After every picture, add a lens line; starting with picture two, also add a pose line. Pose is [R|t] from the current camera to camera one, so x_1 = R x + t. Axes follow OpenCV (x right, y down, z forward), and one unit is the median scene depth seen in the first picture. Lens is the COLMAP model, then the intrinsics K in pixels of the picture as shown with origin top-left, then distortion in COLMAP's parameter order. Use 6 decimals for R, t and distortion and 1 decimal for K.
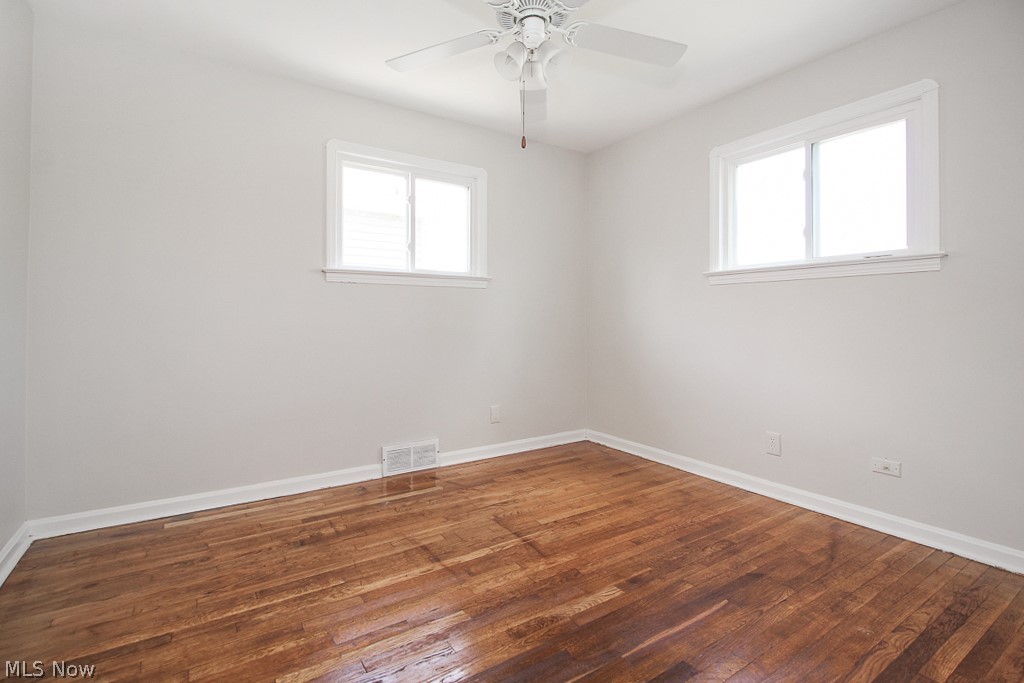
lens RADIAL K [[474.7, 0, 504.5], [0, 474.7, 324.4], [0, 0, 1]] dist [0.000950, -0.002008]
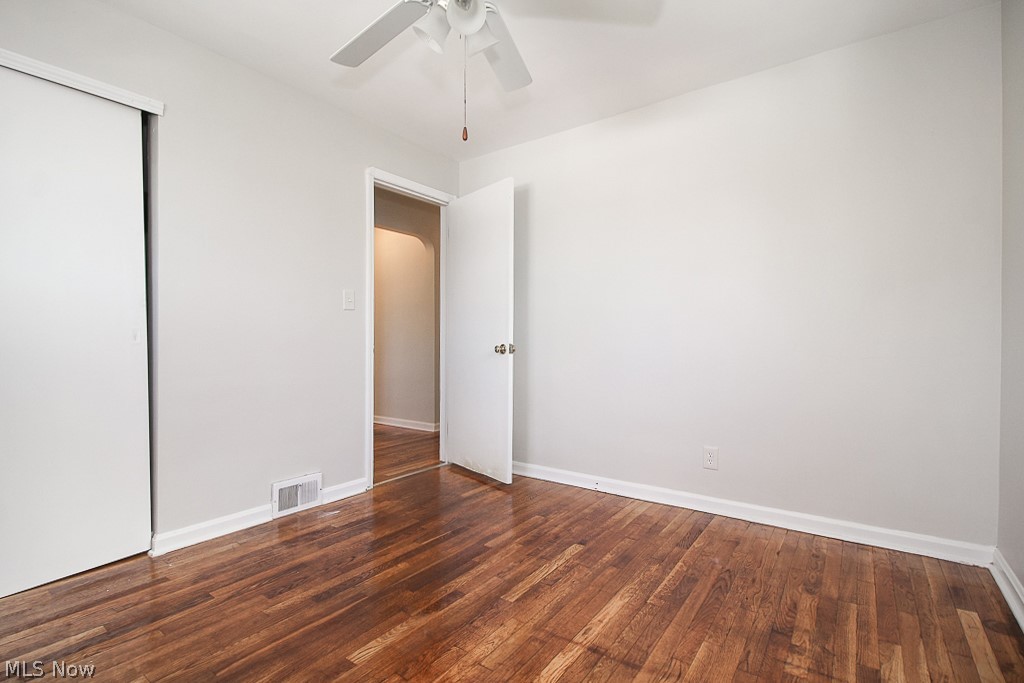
lens RADIAL K [[475.5, 0, 501.3], [0, 475.5, 342.1], [0, 0, 1]] dist [-0.001450, -0.000913]
pose [[-0.937727, -0.002077, -0.347366, 0.248235], [-0.007090, 0.999888, 0.013161, 0.002662], [0.347300, 0.014804, -0.937637, 1.602663]]
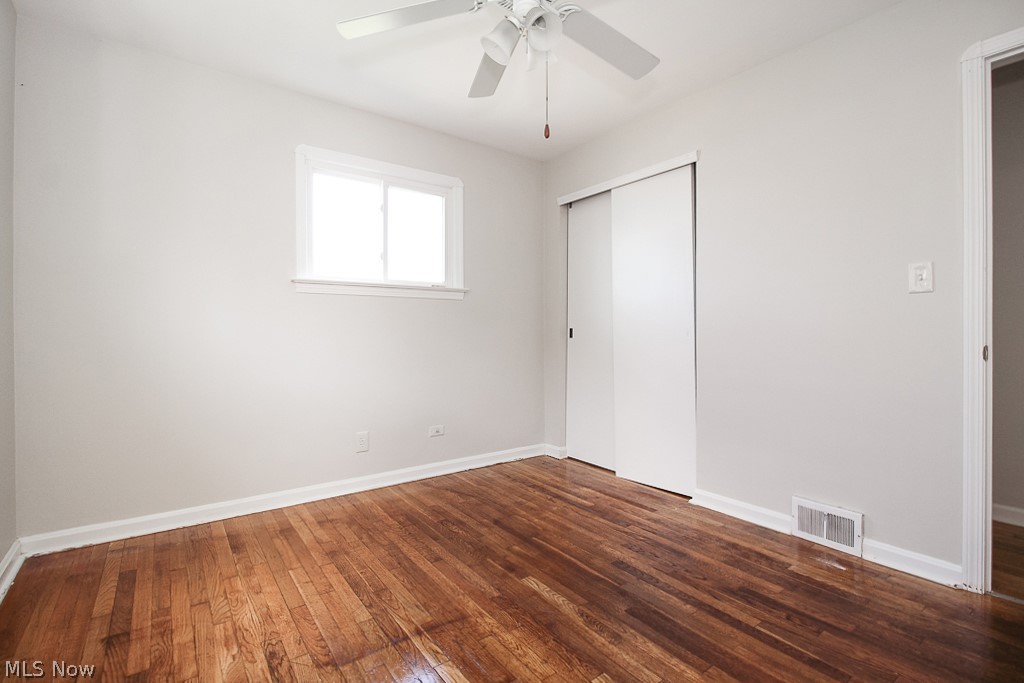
lens RADIAL K [[474.7, 0, 504.5], [0, 474.7, 324.4], [0, 0, 1]] dist [0.000950, -0.002008]
pose [[-0.050198, 0.011559, 0.998672, -0.733256], [0.011284, 0.999876, -0.011006, -0.006205], [-0.998676, 0.010716, -0.050323, 0.956310]]
